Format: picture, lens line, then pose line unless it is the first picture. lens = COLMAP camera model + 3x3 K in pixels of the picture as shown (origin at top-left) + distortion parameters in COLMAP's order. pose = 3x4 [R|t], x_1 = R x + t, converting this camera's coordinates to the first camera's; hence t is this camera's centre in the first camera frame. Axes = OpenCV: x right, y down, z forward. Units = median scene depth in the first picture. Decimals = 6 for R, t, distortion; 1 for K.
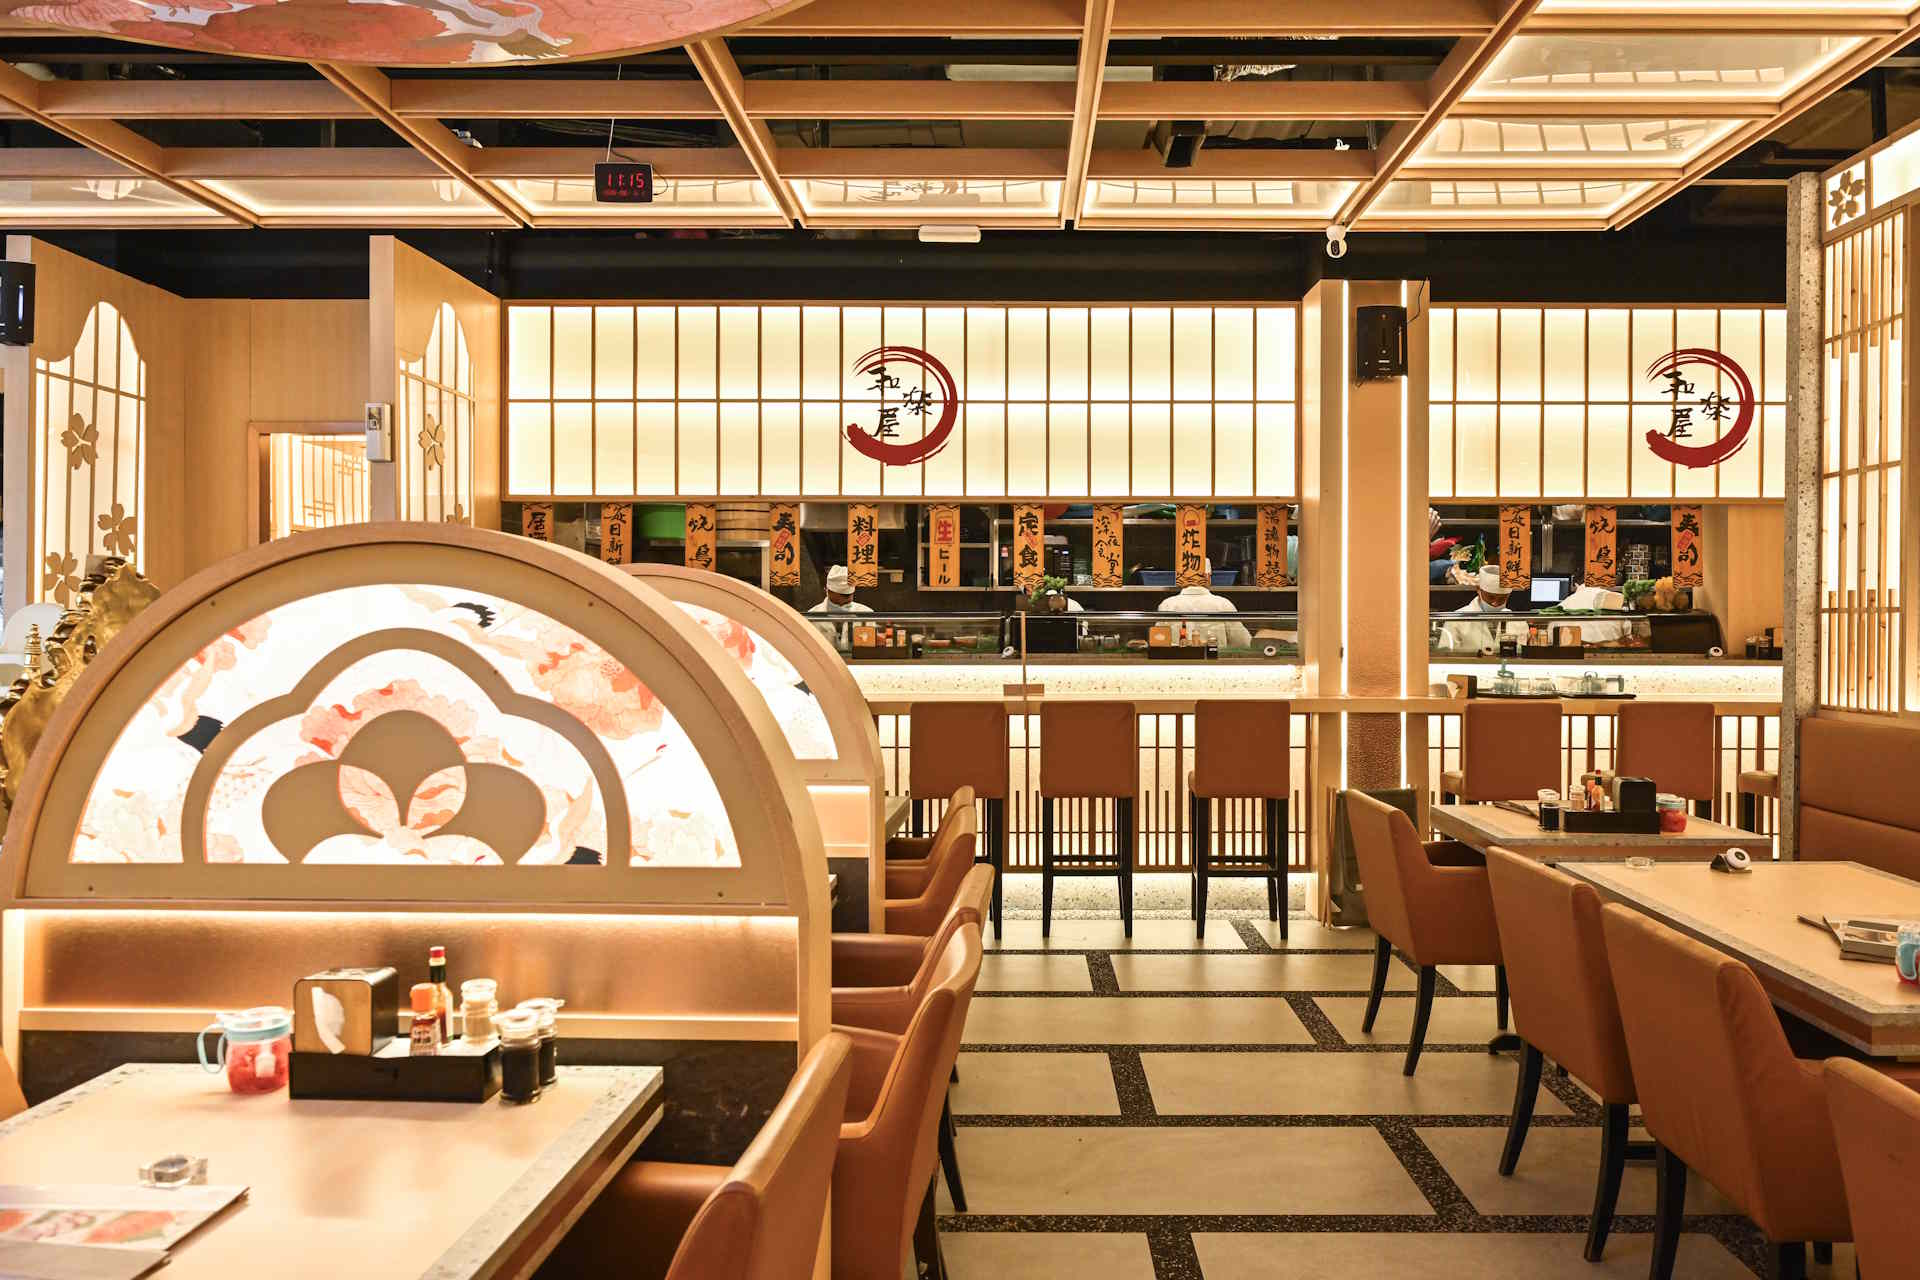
lens RADIAL K [[1467.4, 0, 1013.4], [0, 1467.4, 631.4], [0, 0, 1]] dist [-0.003558, -0.000916]
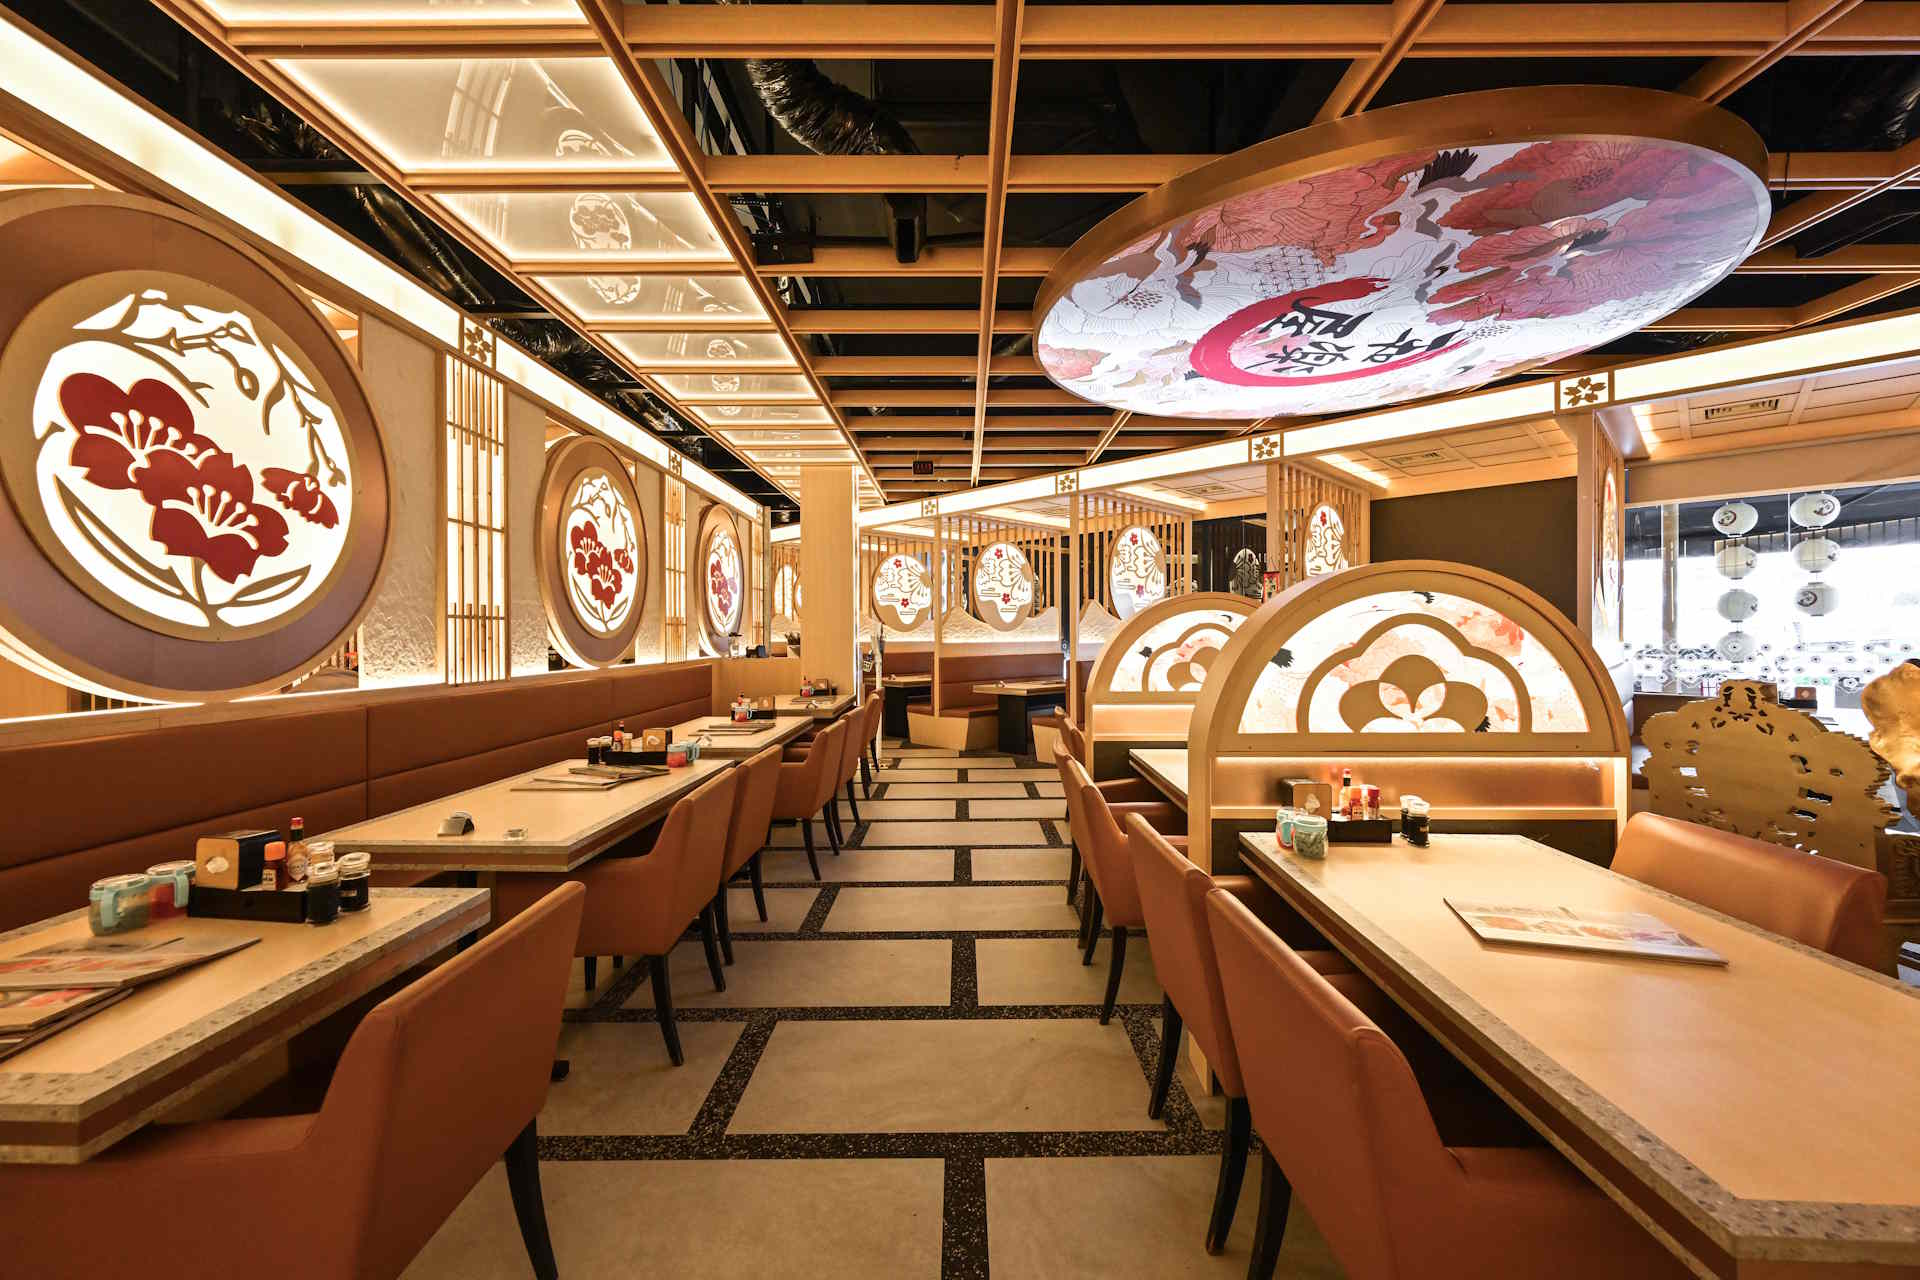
lens RADIAL K [[757.4, 0, 966.1], [0, 757.4, 632.2], [0, 0, 1]] dist [-0.001200, 0.000242]
pose [[-0.999983, 0.003566, -0.004589, 0.049321], [0.003546, 0.999984, 0.004476, 0.002754], [0.004605, 0.004460, -0.999979, 0.842224]]
